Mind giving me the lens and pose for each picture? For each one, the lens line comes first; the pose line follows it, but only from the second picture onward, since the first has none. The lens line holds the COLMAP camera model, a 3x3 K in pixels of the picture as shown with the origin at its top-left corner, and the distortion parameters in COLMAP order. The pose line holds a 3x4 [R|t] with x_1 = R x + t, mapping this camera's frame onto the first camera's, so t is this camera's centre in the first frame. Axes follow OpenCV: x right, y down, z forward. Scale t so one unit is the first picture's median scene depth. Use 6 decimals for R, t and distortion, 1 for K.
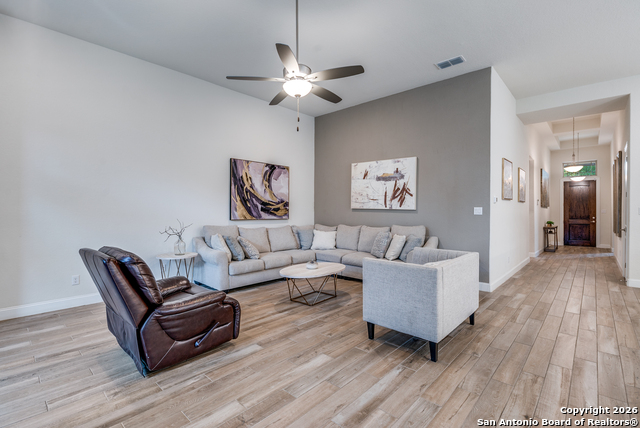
lens RADIAL K [[293.7, 0, 320.0], [0, 293.7, 214.0], [0, 0, 1]] dist [-0.000330, -0.000333]
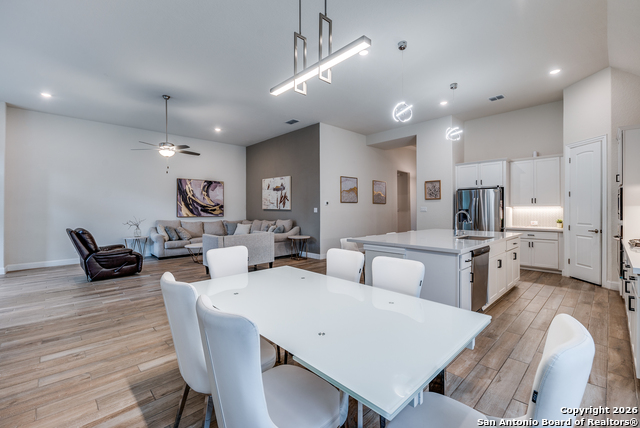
lens RADIAL K [[273.0, 0, 319.8], [0, 273.0, 209.0], [0, 0, 1]] dist [-0.000360, -0.000542]
pose [[0.998076, -0.007782, -0.061512, 0.543388], [0.006816, 0.999851, -0.015890, 0.006053], [0.061626, 0.015440, 0.997980, -0.422158]]
